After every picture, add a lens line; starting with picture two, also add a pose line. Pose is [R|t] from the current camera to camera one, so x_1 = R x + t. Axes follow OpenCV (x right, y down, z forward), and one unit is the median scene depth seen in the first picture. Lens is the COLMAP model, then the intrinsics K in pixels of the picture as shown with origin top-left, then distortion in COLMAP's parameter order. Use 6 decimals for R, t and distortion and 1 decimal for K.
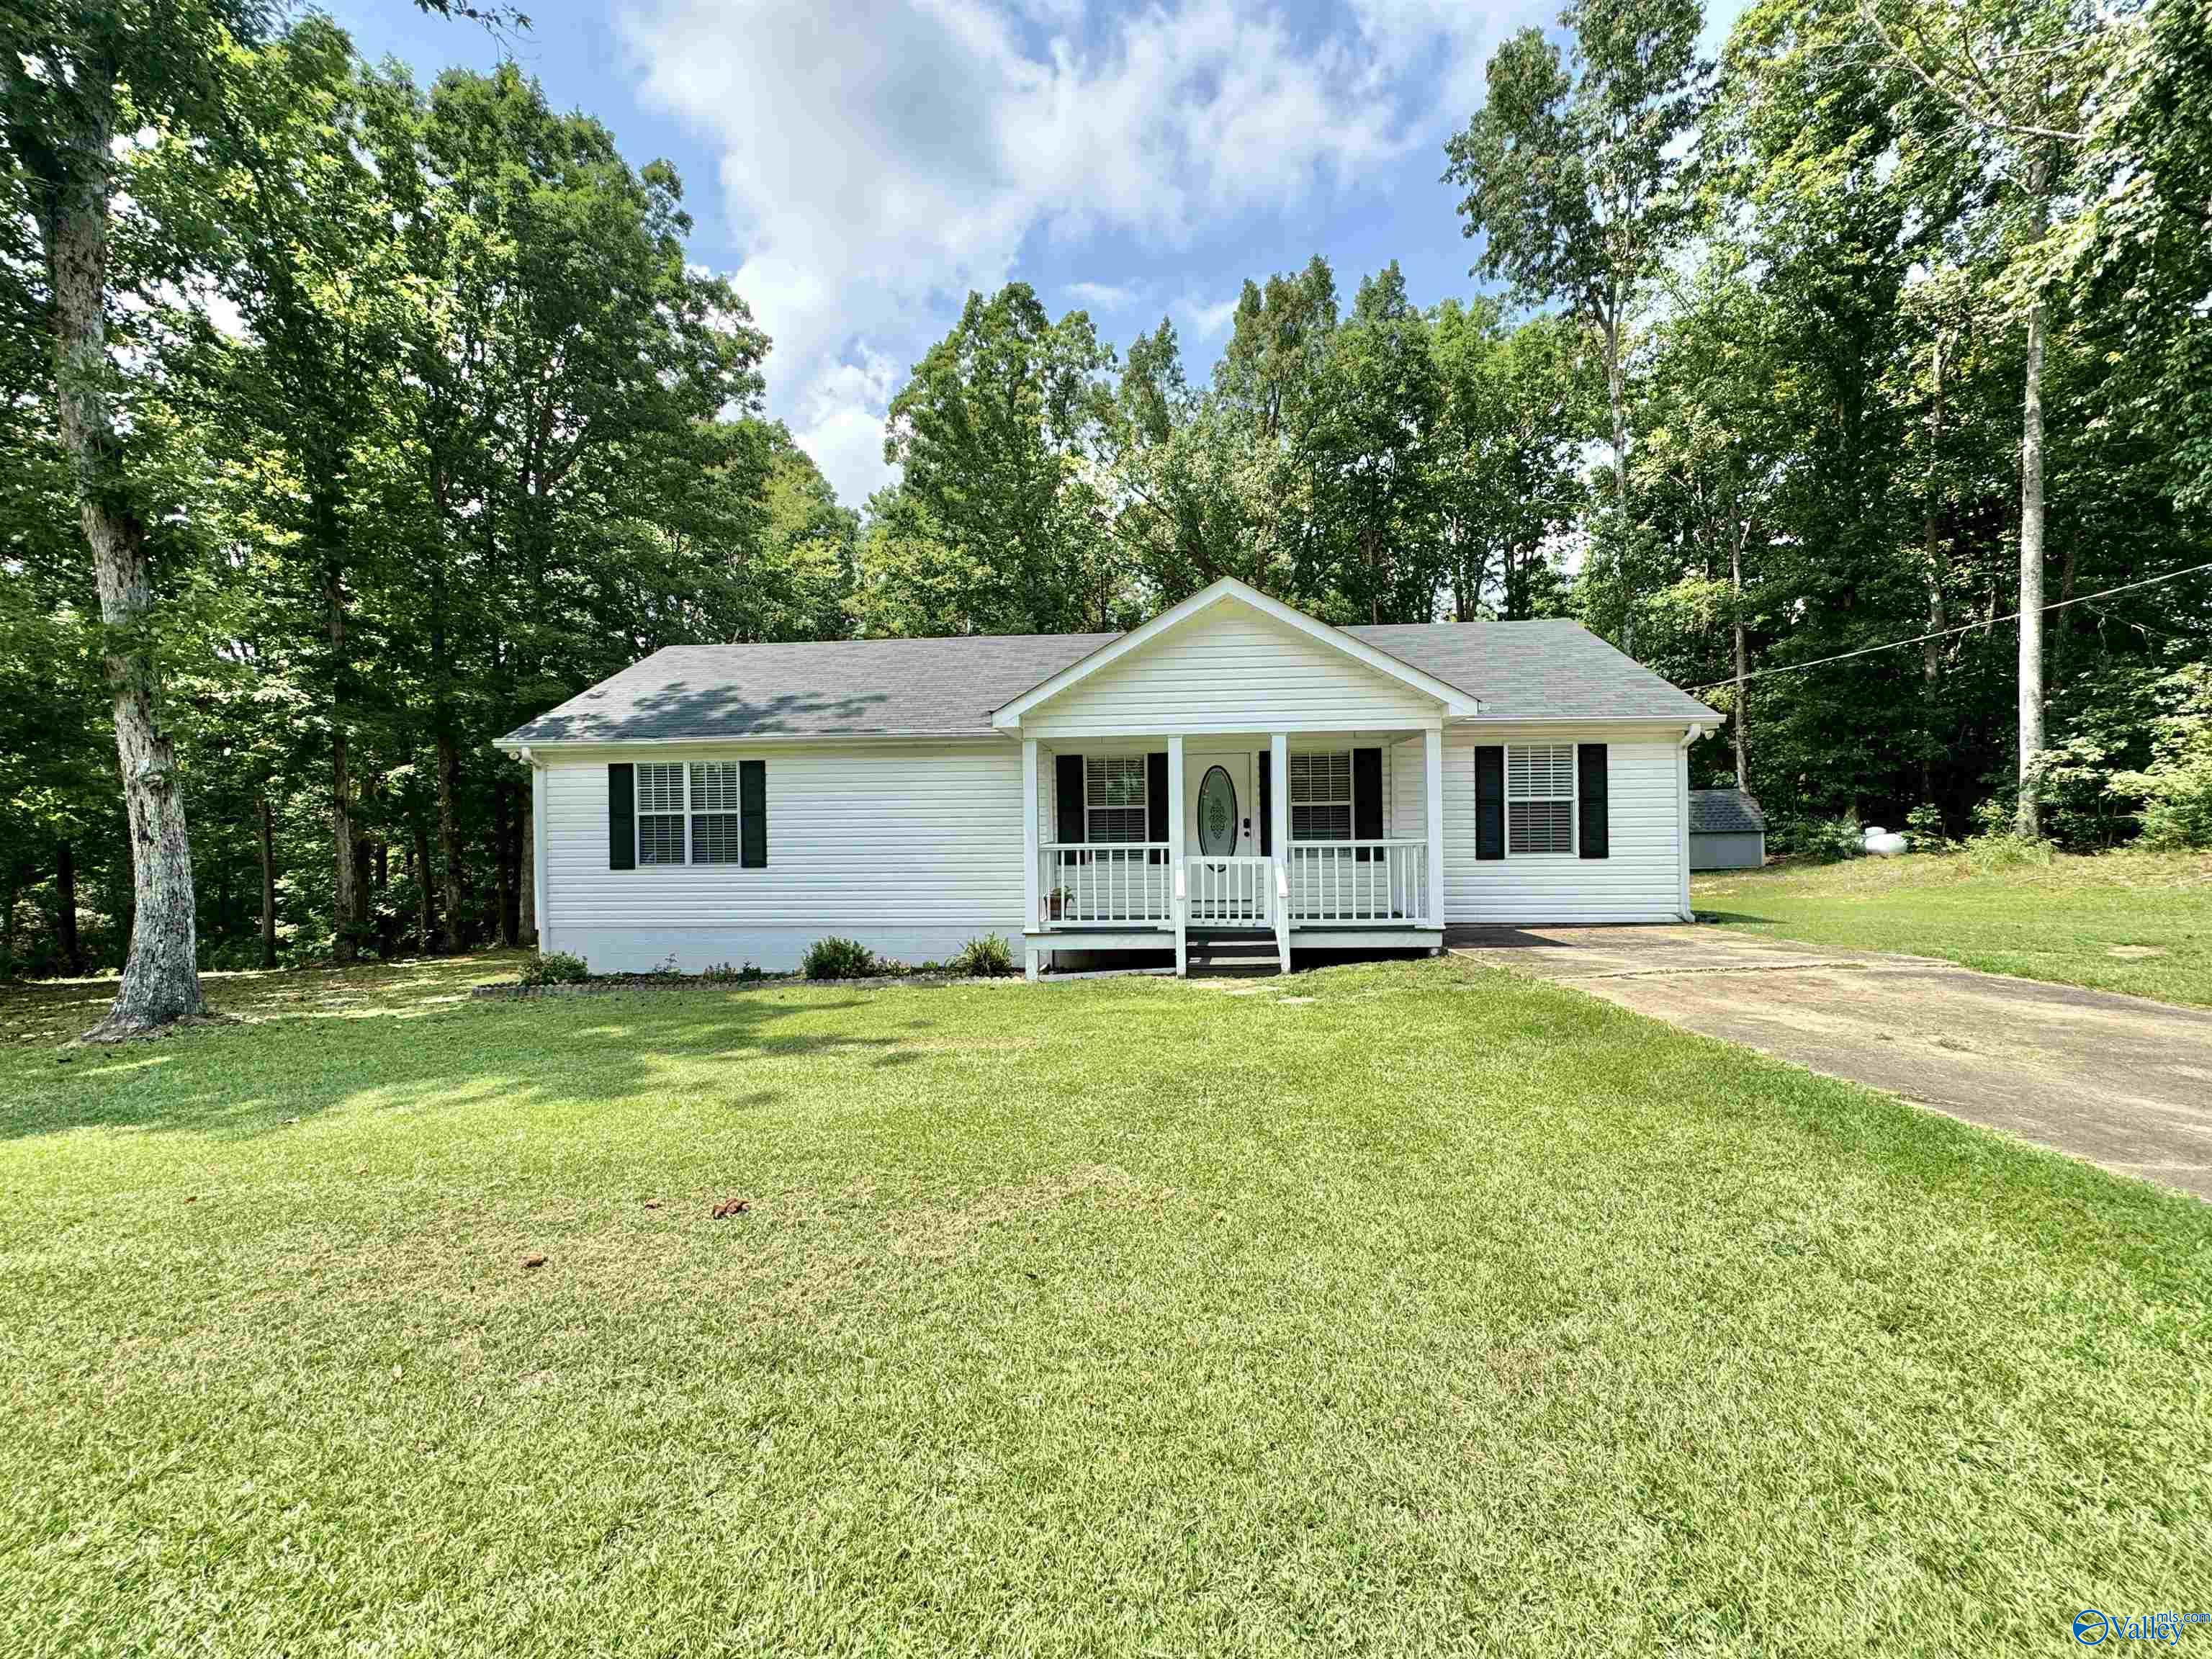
lens RADIAL K [[888.1, 0, 1102.4], [0, 888.1, 830.6], [0, 0, 1]] dist [-0.000615, 0.000289]
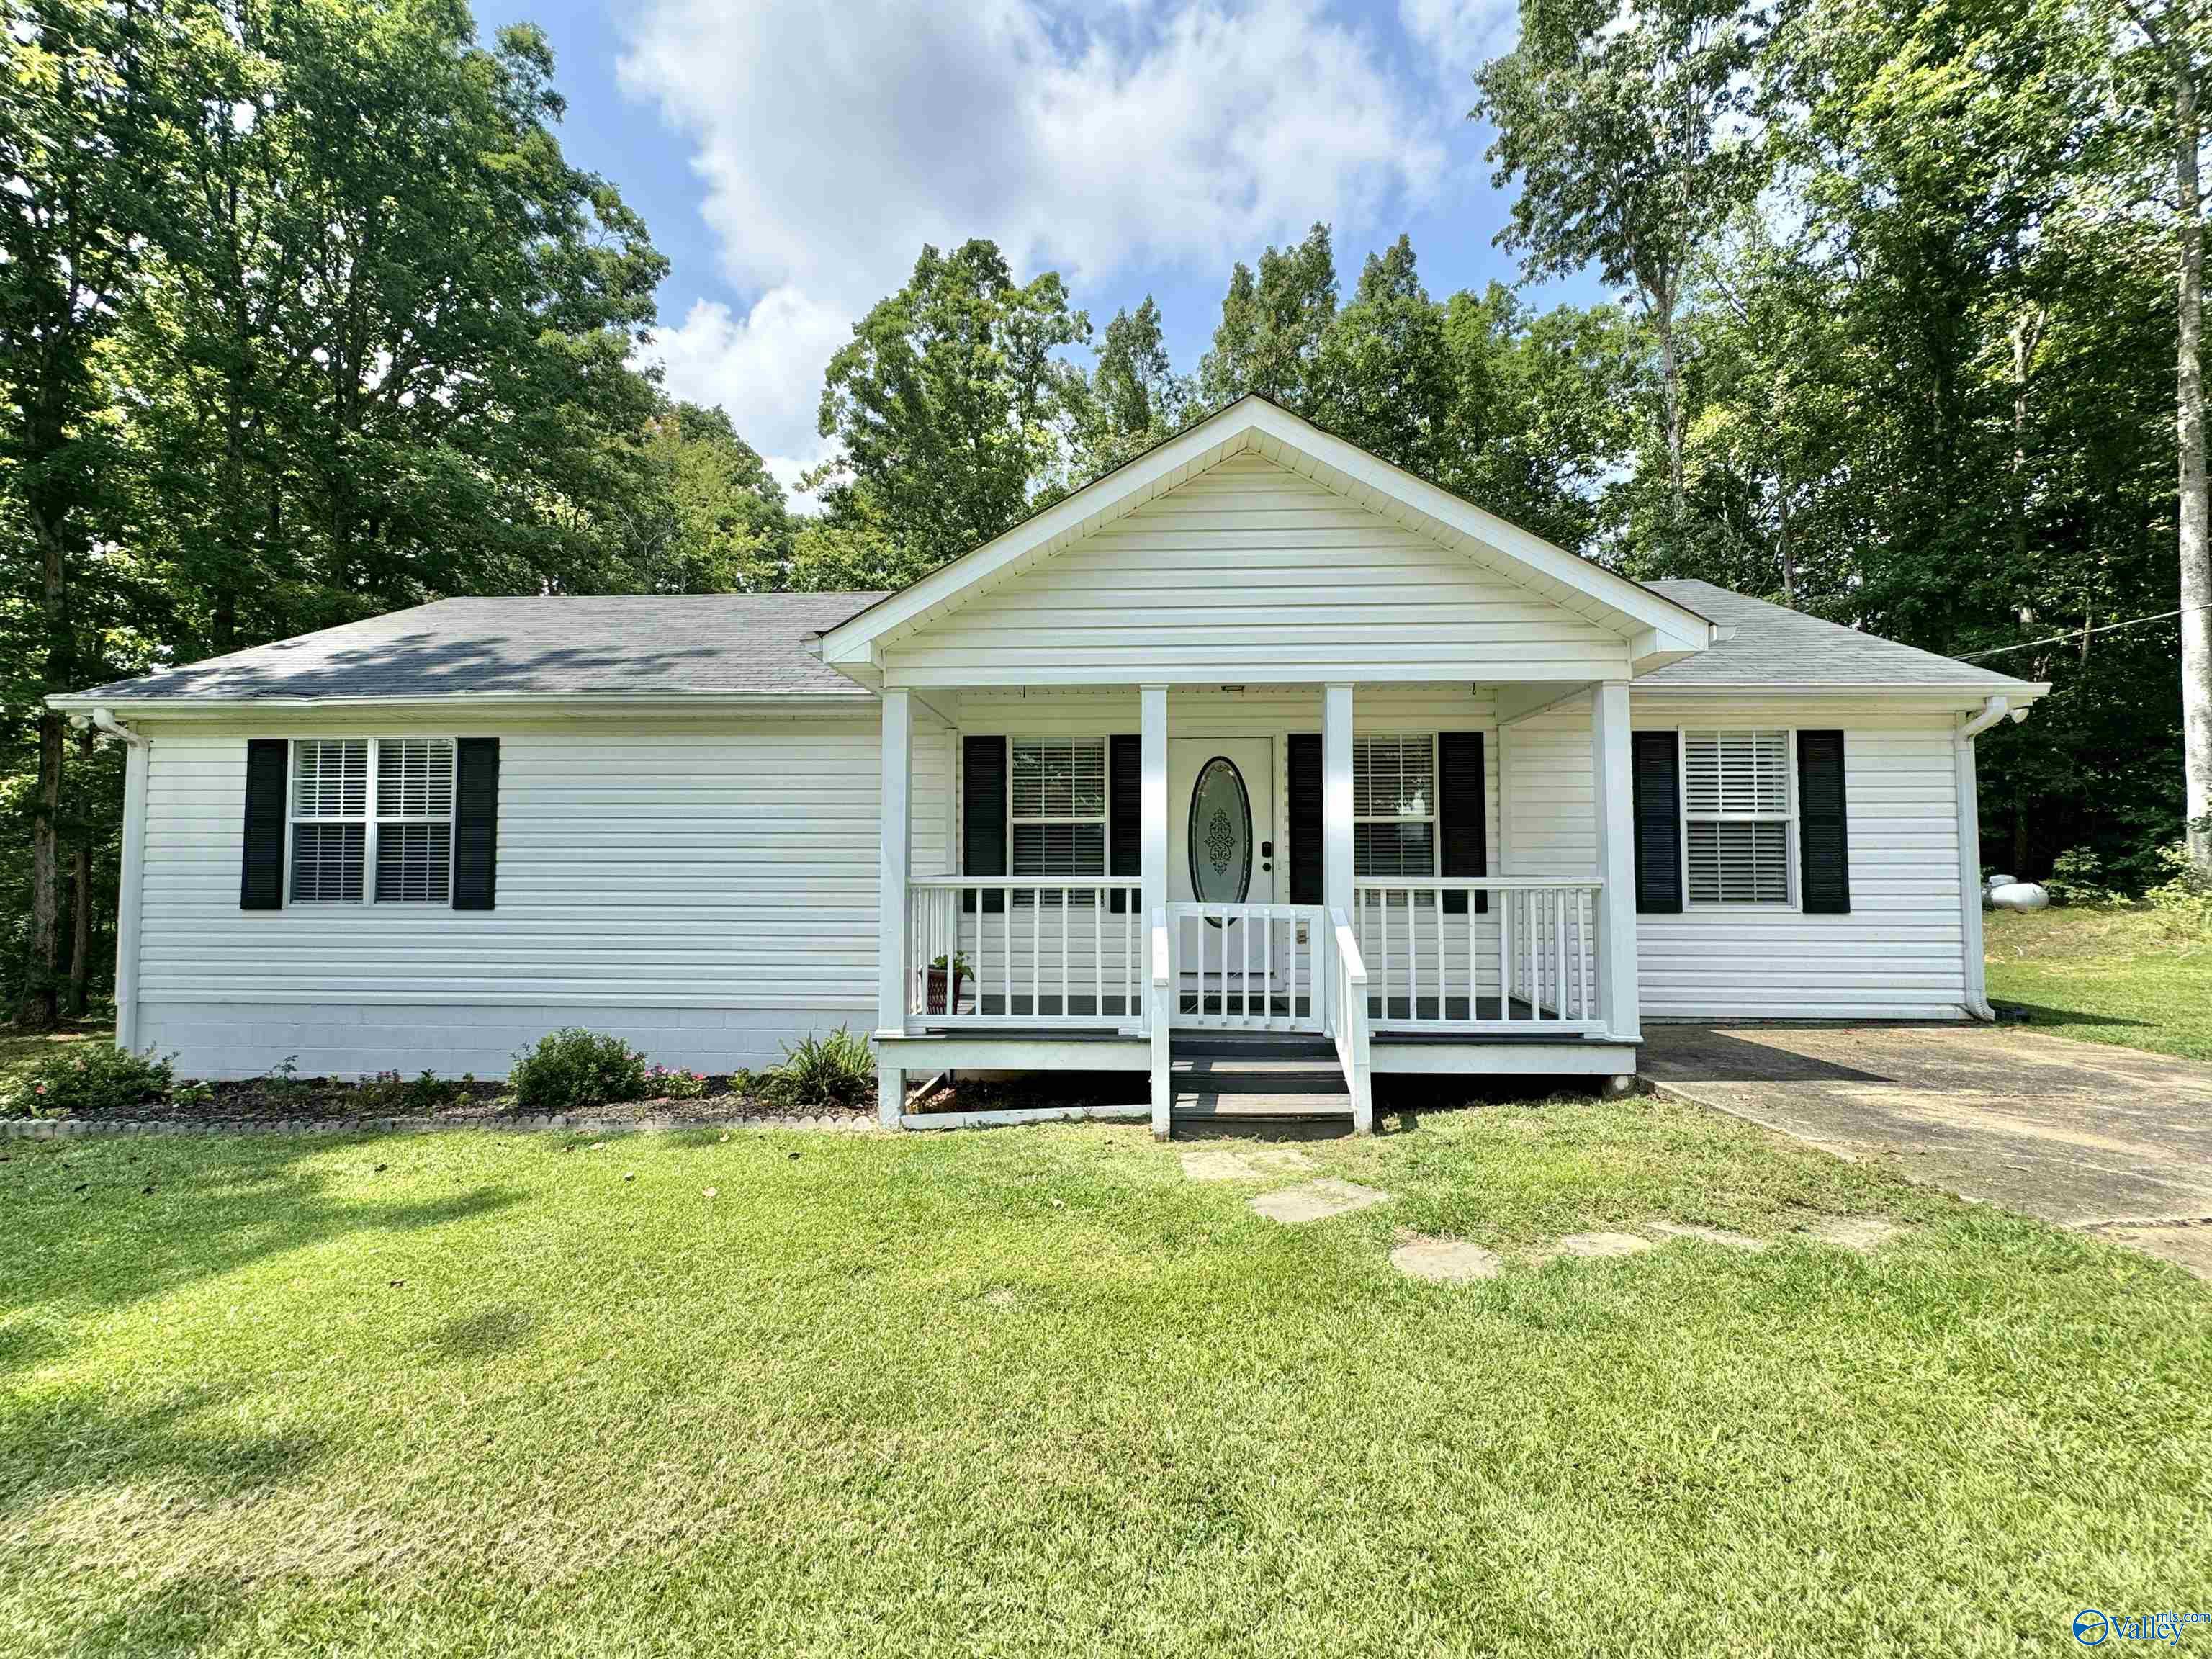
lens RADIAL K [[888.1, 0, 1102.4], [0, 888.1, 830.6], [0, 0, 1]] dist [-0.000615, 0.000289]
pose [[0.999549, 0.015716, 0.025608, 0.028020], [-0.014547, 0.998873, -0.045185, 0.007689], [-0.026289, 0.044793, 0.998650, 0.345781]]
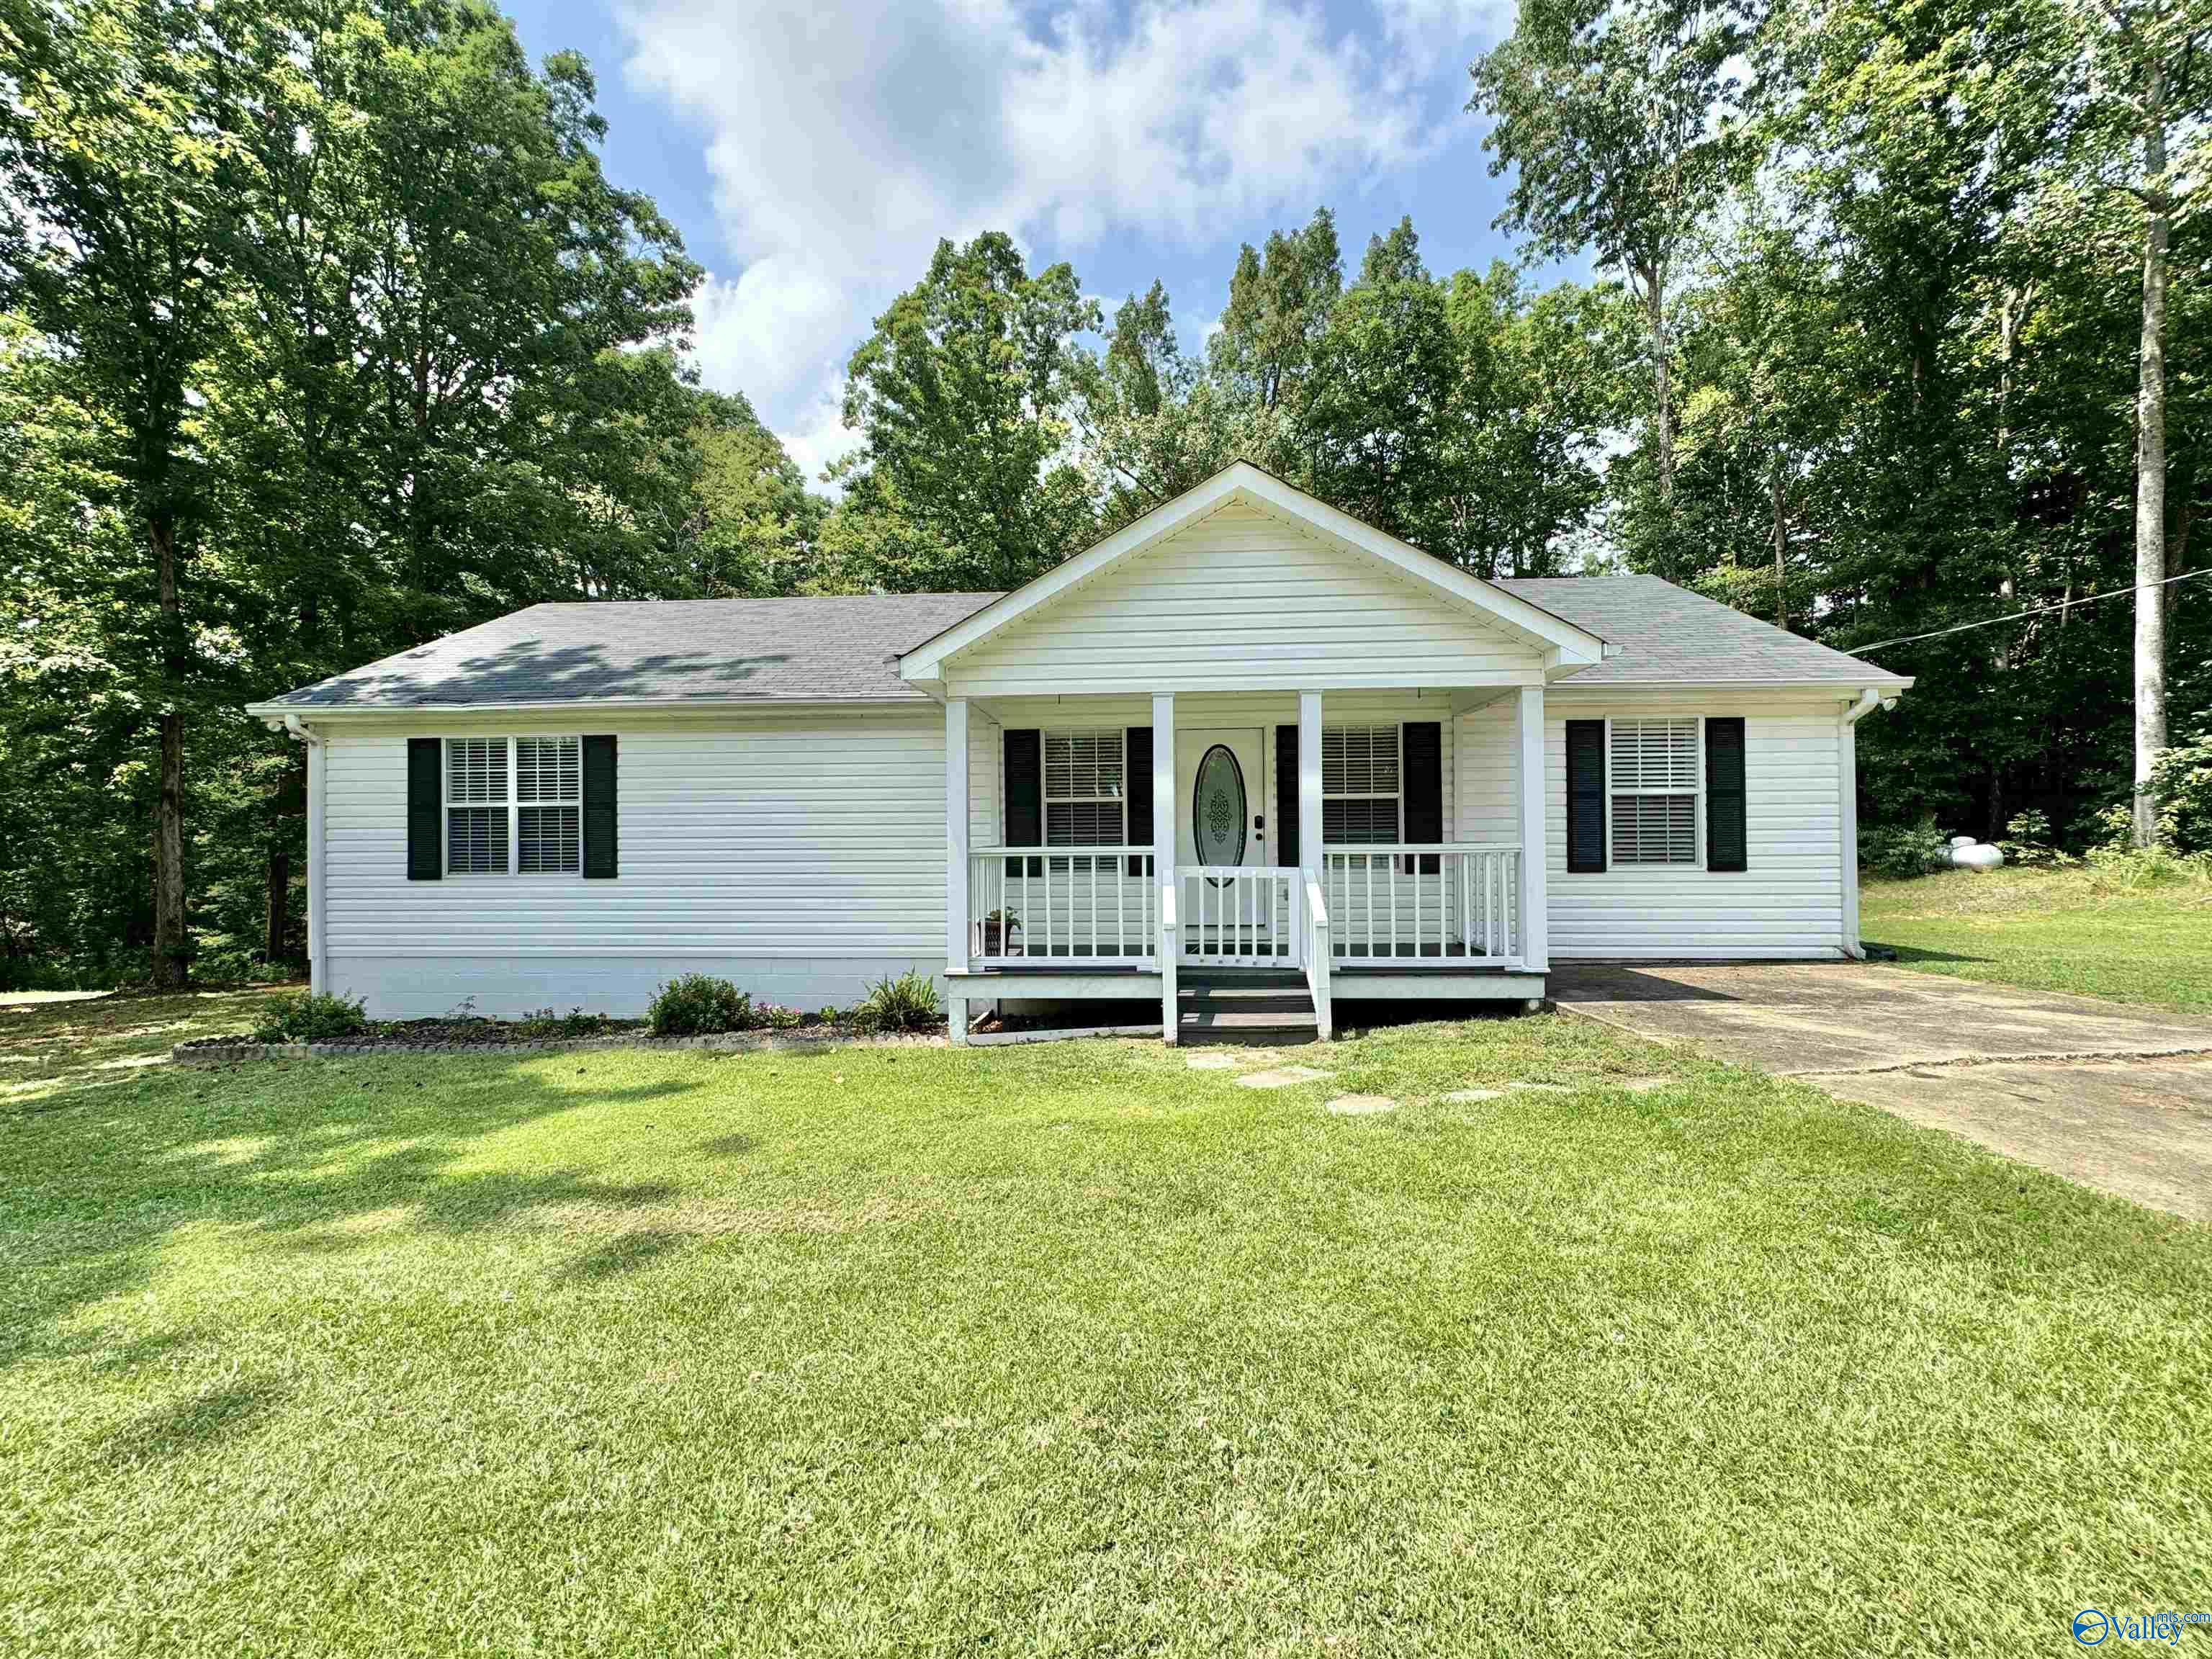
lens RADIAL K [[888.1, 0, 1102.4], [0, 888.1, 830.6], [0, 0, 1]] dist [-0.000615, 0.000289]
pose [[0.999919, 0.005583, 0.011434, 0.020464], [-0.005459, 0.999927, -0.010797, 0.006920], [-0.011493, 0.010734, 0.999876, 0.233088]]
